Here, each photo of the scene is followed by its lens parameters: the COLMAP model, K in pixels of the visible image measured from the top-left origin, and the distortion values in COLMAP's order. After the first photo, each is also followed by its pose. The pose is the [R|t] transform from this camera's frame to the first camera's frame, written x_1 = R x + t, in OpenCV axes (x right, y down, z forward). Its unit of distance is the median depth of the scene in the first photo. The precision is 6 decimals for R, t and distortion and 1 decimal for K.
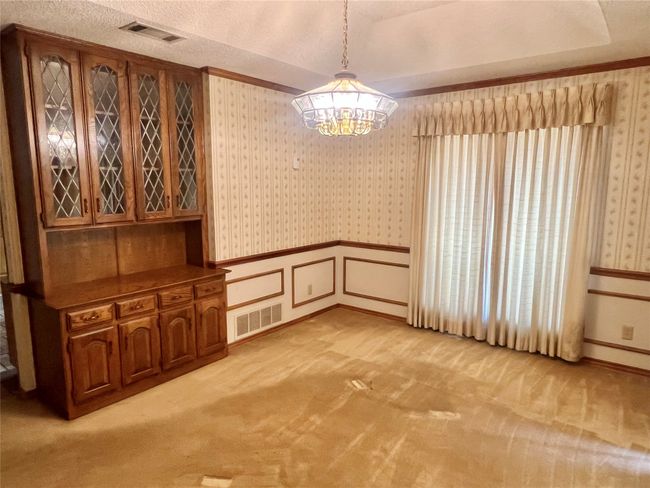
lens RADIAL K [[424.4, 0, 325.0], [0, 424.4, 244.0], [0, 0, 1]] dist [0.001572, -0.000014]
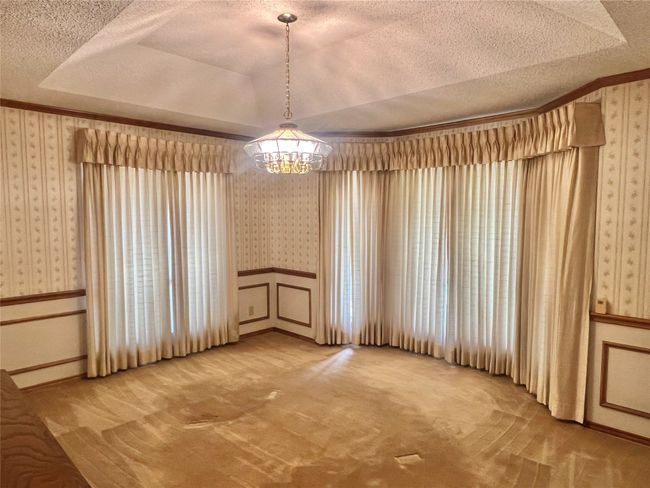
lens RADIAL K [[424.4, 0, 325.0], [0, 424.4, 244.0], [0, 0, 1]] dist [0.001572, -0.000014]
pose [[0.116466, -0.075234, 0.990341, -0.713823], [0.144138, 0.987851, 0.058094, -0.074375], [-0.982680, 0.135980, 0.125895, 0.482237]]
